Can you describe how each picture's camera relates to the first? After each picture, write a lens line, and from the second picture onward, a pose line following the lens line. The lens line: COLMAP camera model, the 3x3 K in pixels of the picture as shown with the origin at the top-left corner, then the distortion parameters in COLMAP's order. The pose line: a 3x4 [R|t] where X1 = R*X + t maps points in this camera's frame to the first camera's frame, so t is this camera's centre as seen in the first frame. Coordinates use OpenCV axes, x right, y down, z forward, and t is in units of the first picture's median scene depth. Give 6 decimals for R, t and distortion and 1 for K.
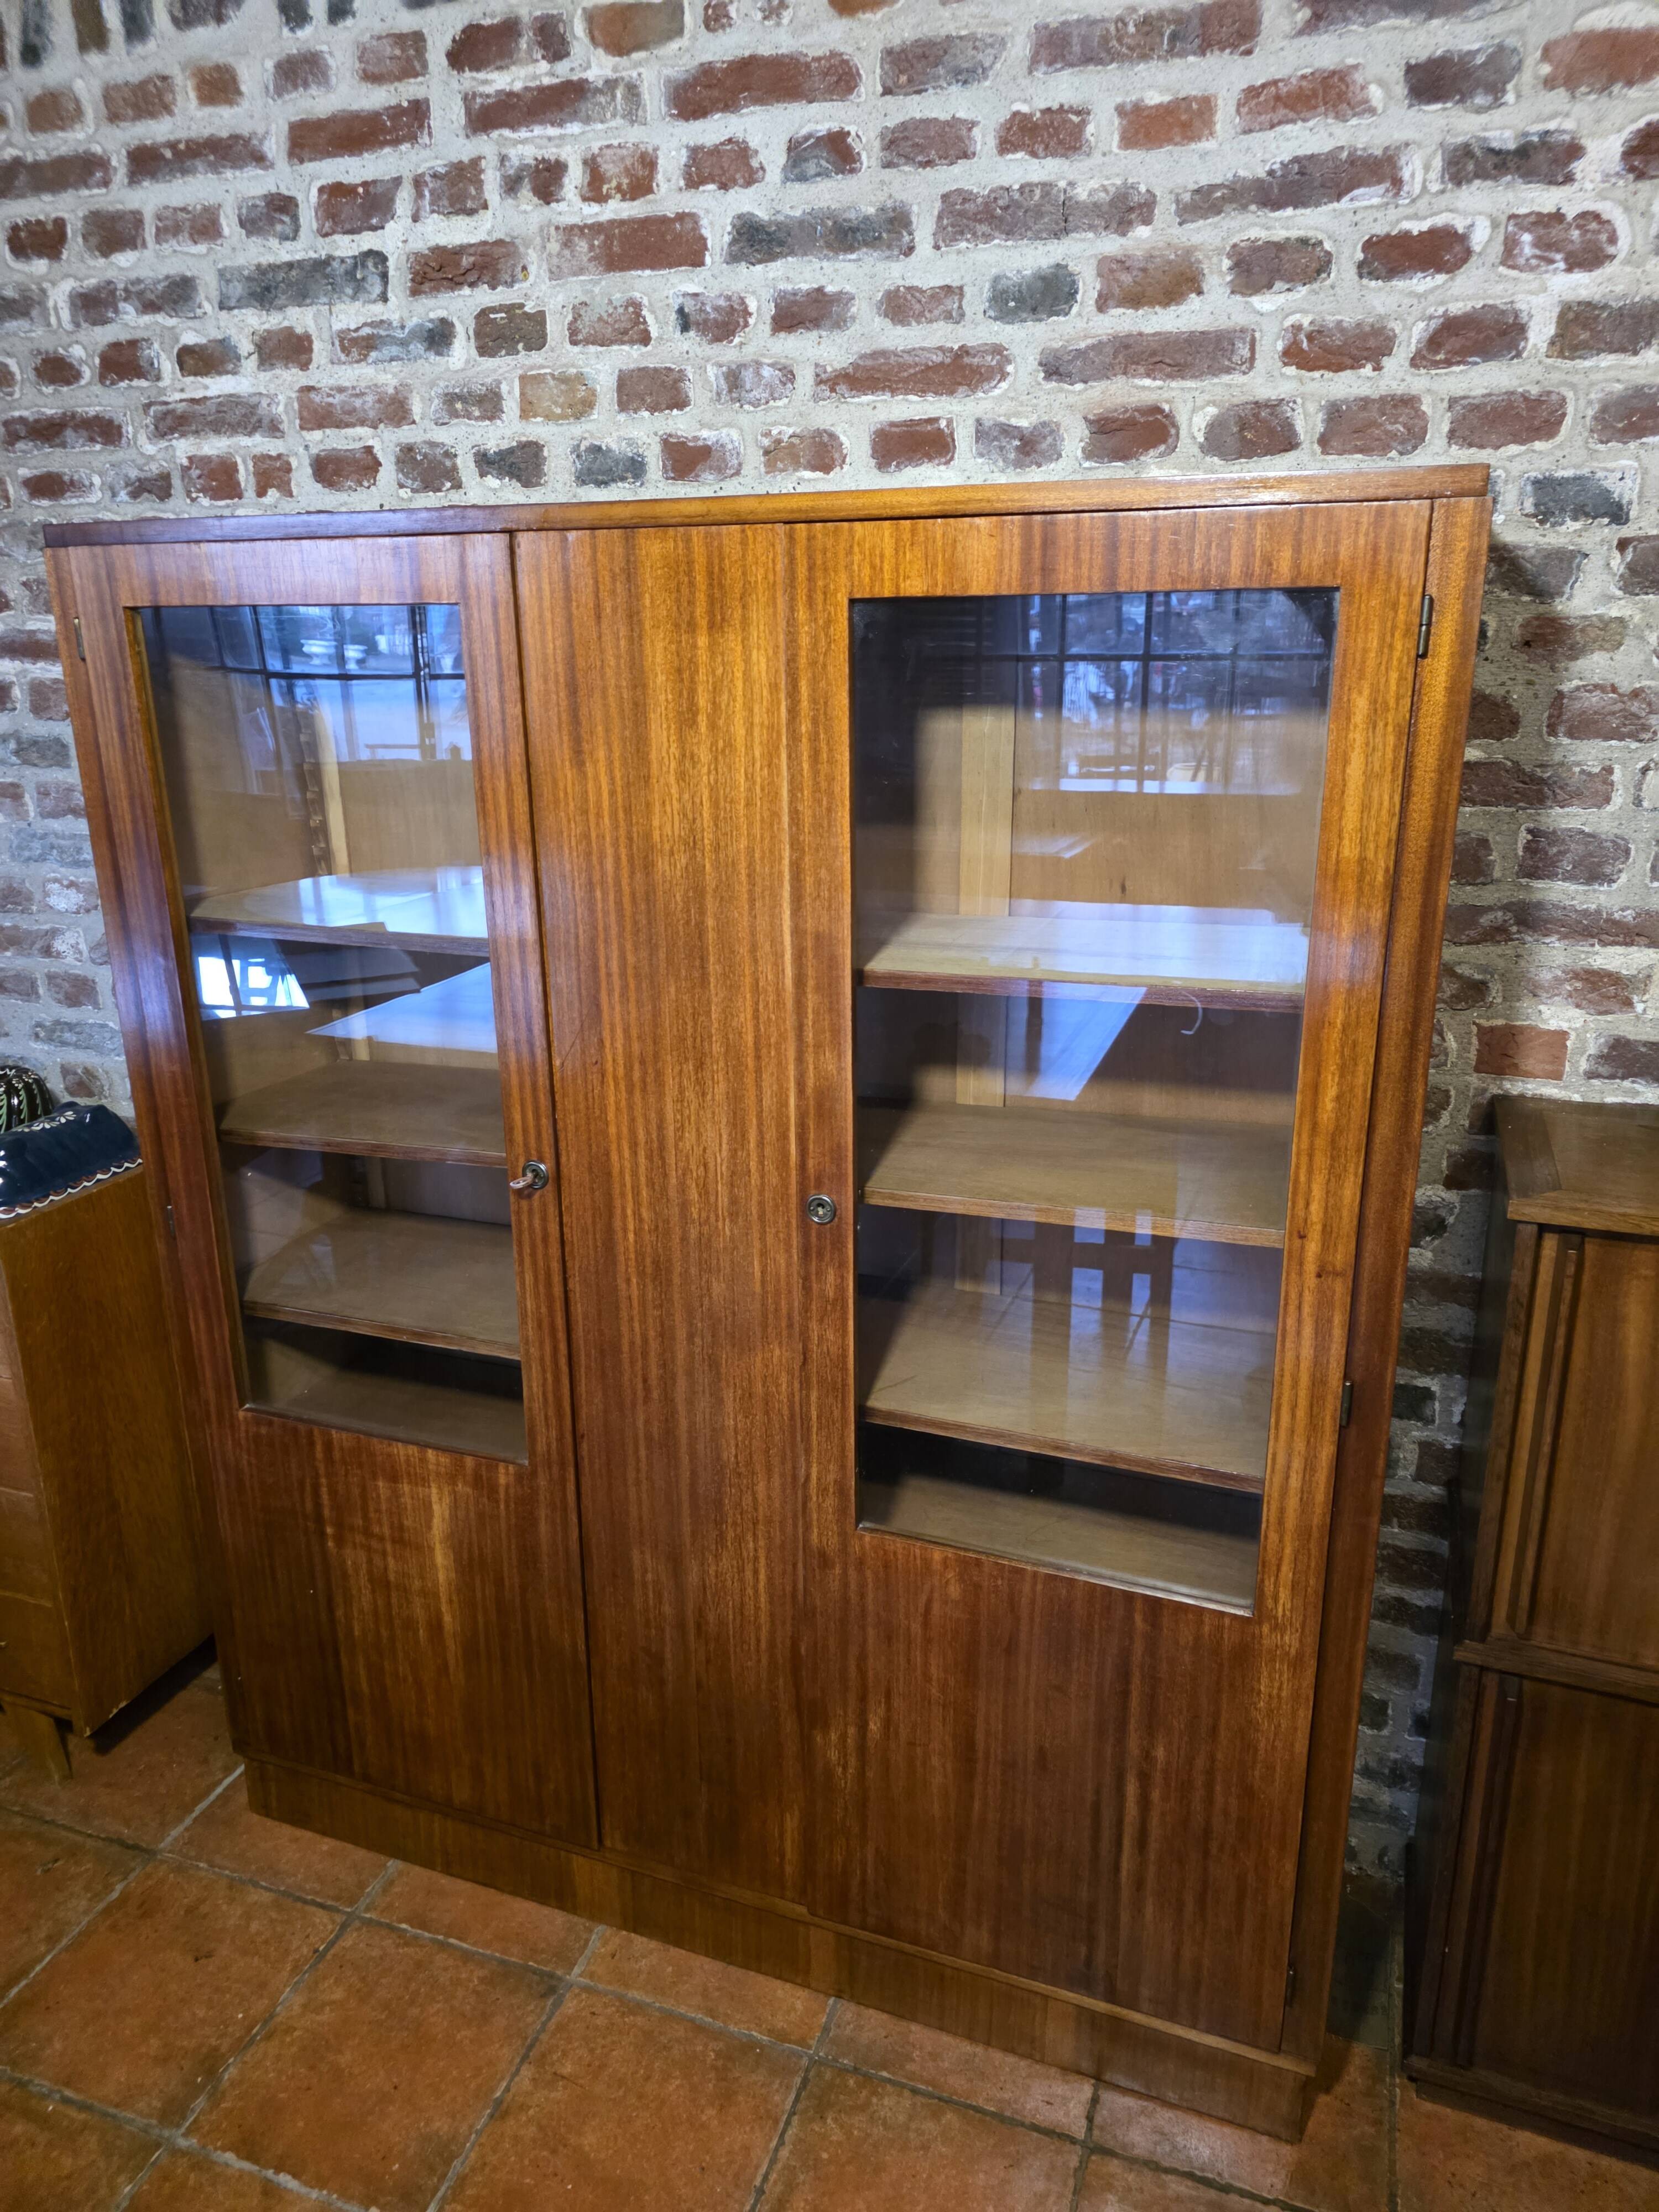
lens RADIAL K [[1580.5, 0, 801.4], [0, 1580.5, 1059.0], [0, 0, 1]] dist [0.039778, -0.039545]
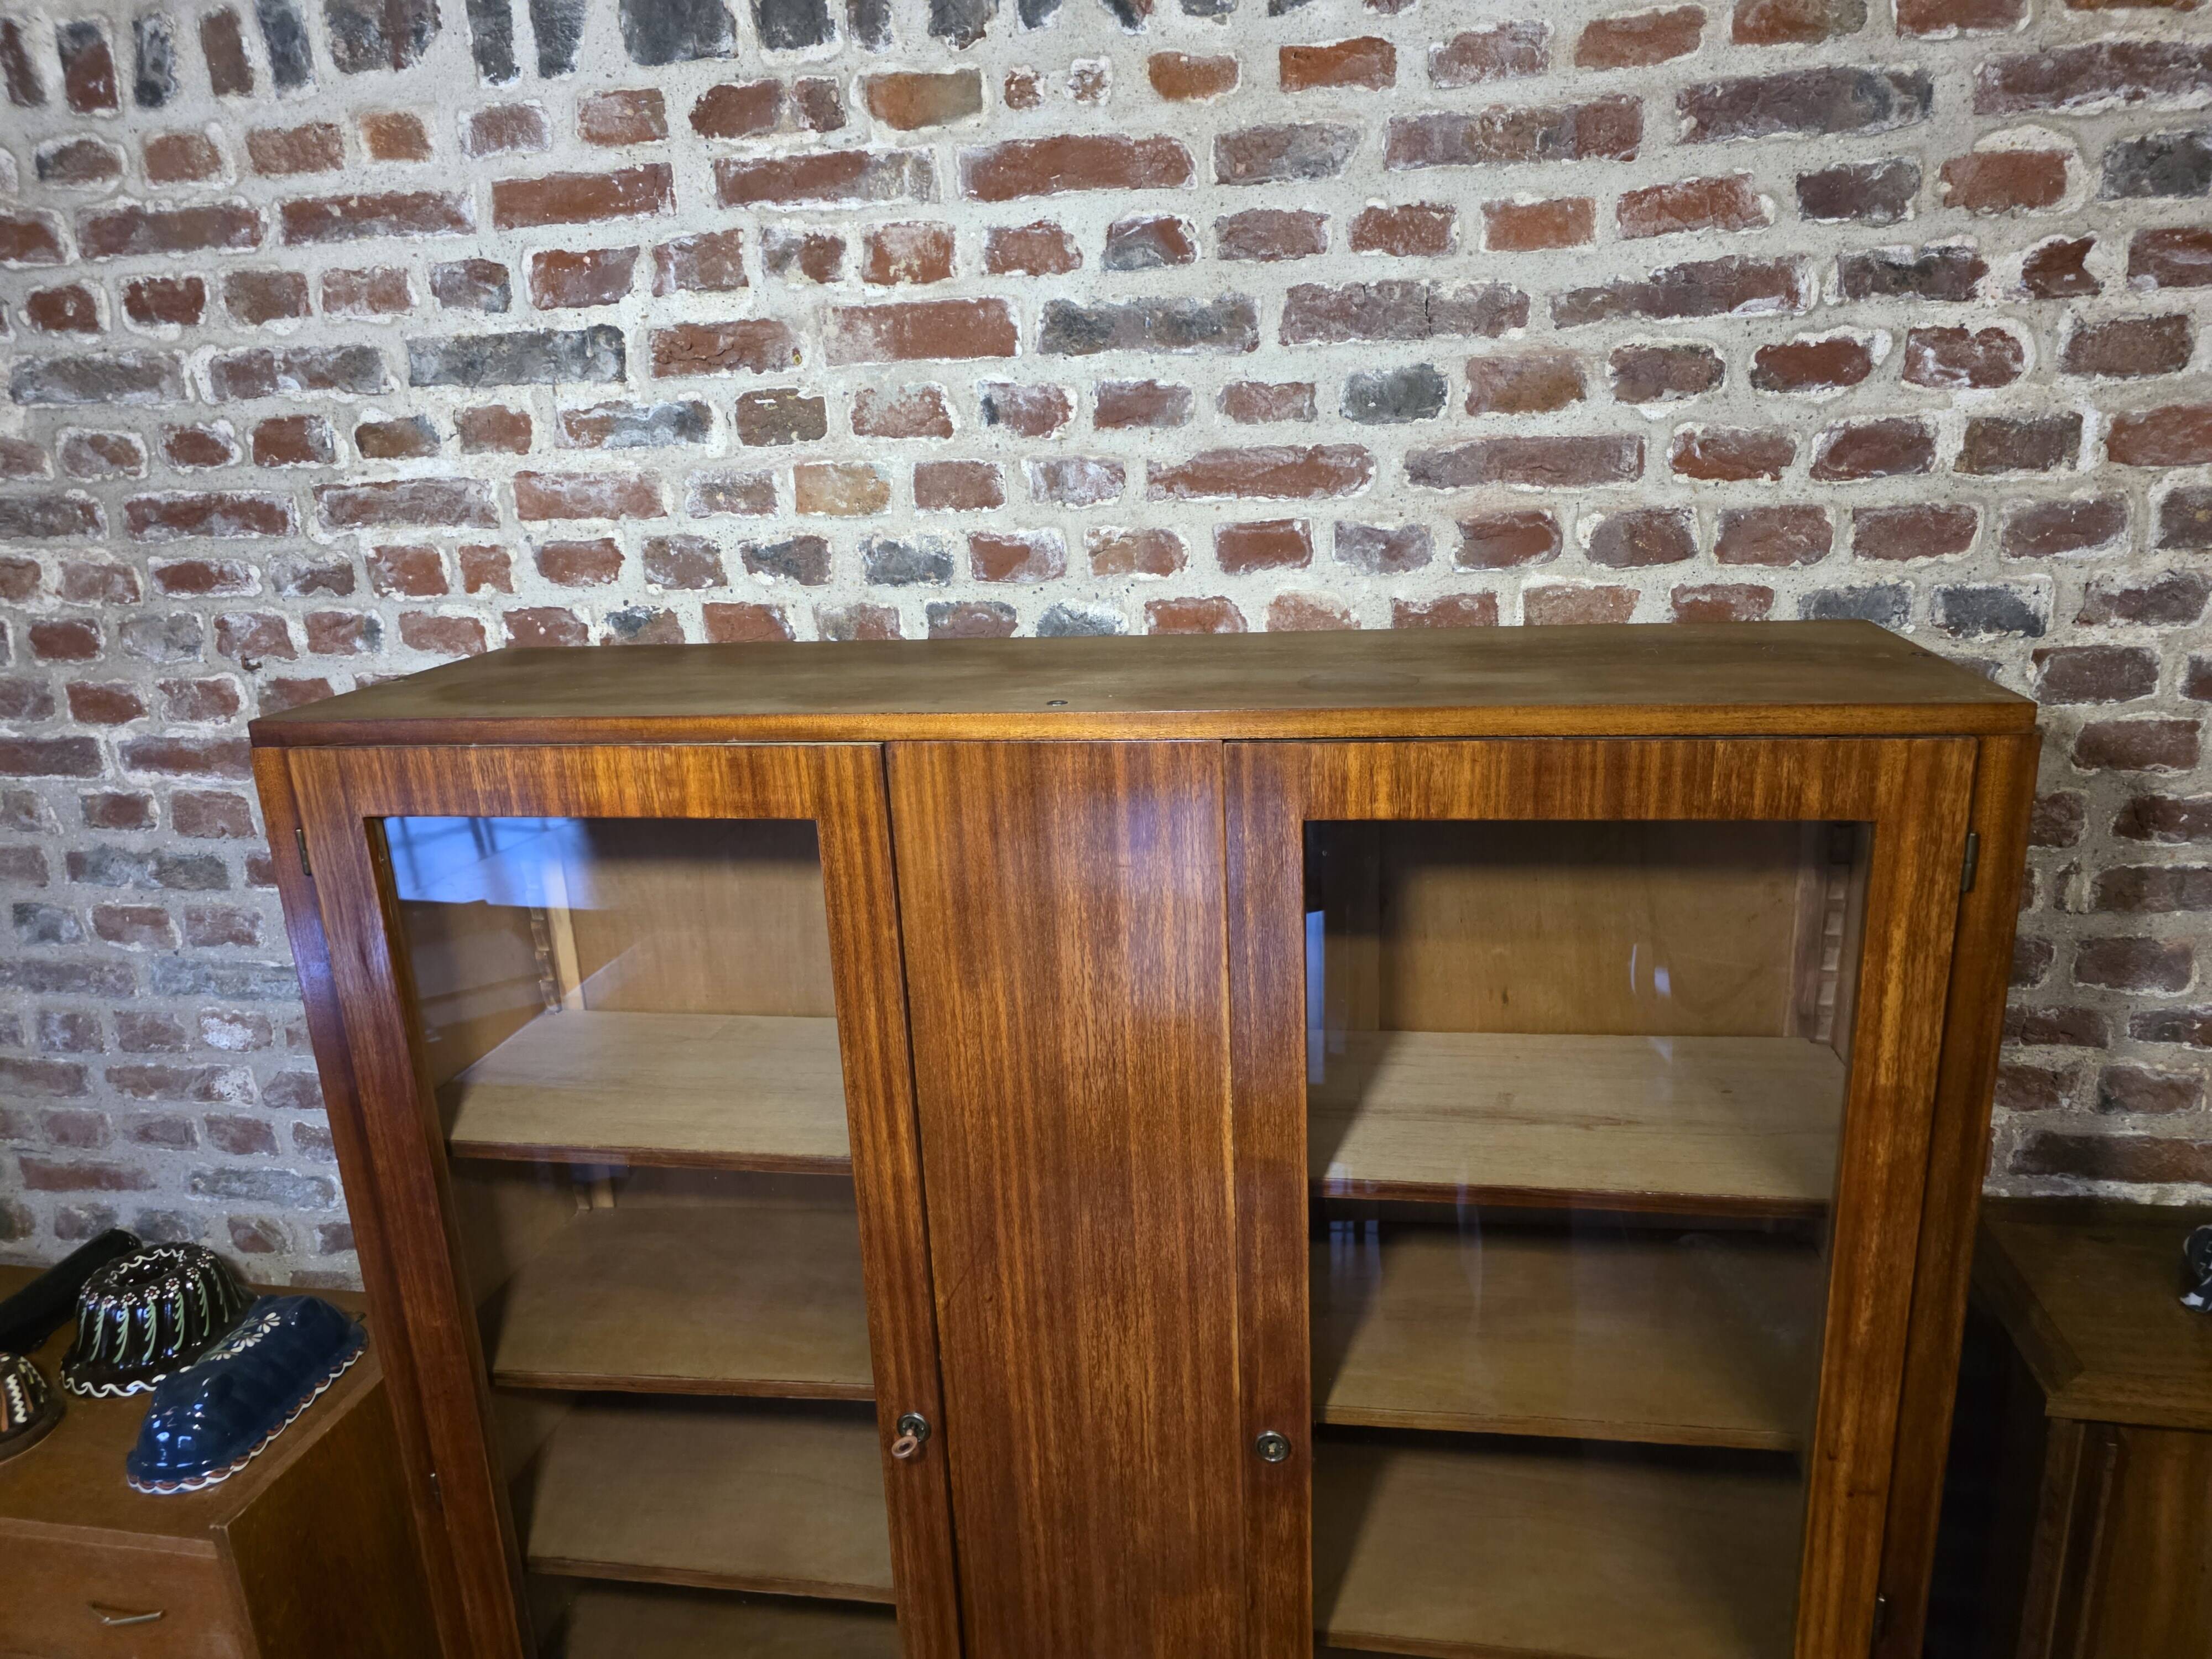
lens RADIAL K [[1580.5, 0, 1093.8], [0, 1580.5, 799.0], [0, 0, 1]] dist [0.039778, -0.039545]
pose [[0.984426, -0.079762, 0.156662, -0.155765], [0.081959, 0.996607, -0.007603, -0.212891], [-0.155524, 0.020325, 0.987623, 0.106487]]
